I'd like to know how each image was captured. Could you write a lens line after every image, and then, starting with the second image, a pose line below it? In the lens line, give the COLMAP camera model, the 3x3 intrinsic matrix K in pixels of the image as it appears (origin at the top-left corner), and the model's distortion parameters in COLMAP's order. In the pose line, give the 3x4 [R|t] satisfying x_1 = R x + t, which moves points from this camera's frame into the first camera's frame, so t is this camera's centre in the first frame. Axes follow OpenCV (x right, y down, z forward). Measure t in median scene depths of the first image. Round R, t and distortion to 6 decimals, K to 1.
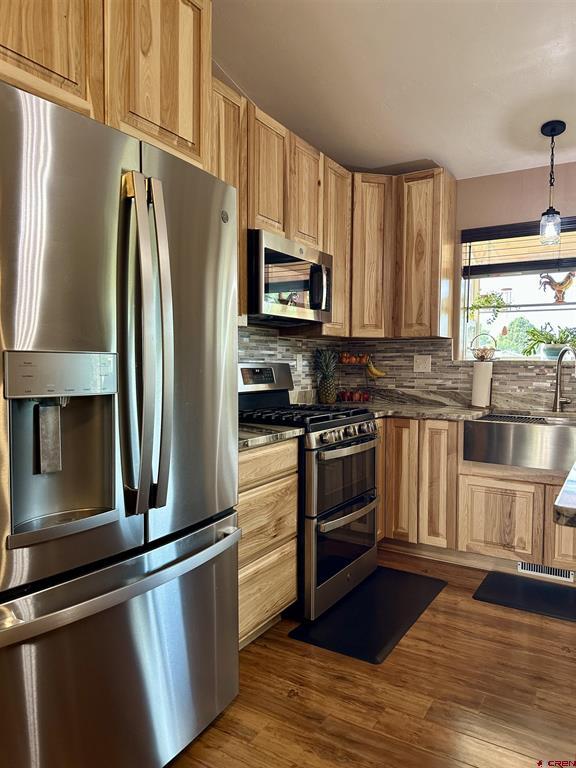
lens RADIAL K [[551.8, 0, 288.8], [0, 551.8, 387.1], [0, 0, 1]] dist [0.063572, -0.058919]
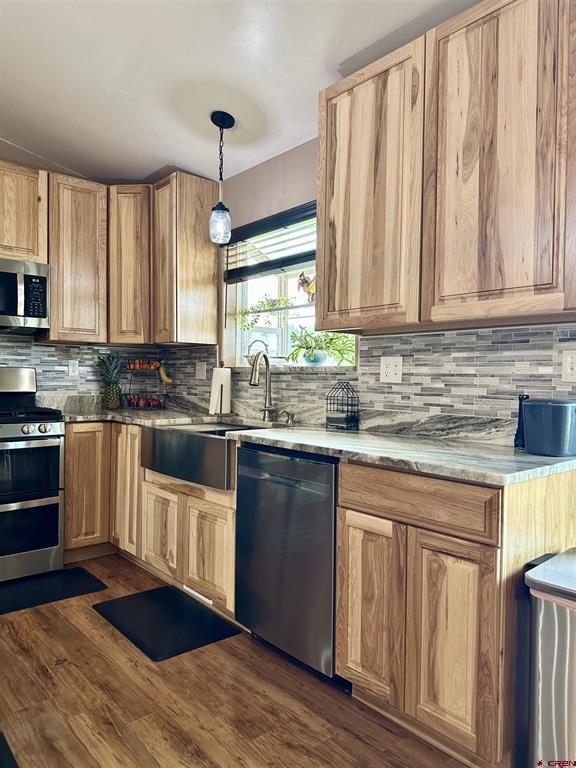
lens RADIAL K [[551.8, 0, 291.7], [0, 551.8, 387.7], [0, 0, 1]] dist [0.063572, -0.058919]
pose [[0.947039, 0.014470, -0.320791, 0.804977], [-0.024557, 0.999322, -0.027420, 0.012483], [0.320177, 0.033846, 0.946753, 0.140866]]
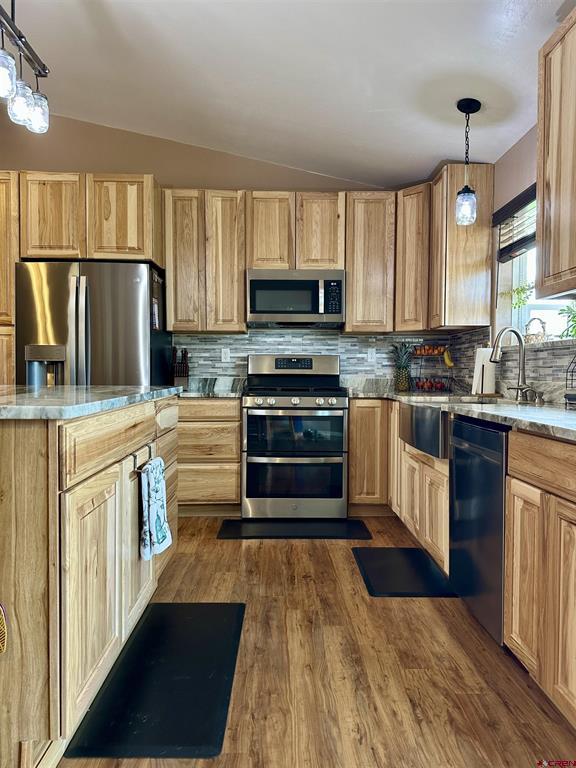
lens RADIAL K [[551.8, 0, 290.5], [0, 551.8, 385.7], [0, 0, 1]] dist [0.063572, -0.058919]
pose [[0.527757, 0.017308, -0.849219, 1.036538], [-0.042123, 0.999095, -0.005815, 0.041124], [0.848350, 0.038841, 0.528009, 0.214885]]
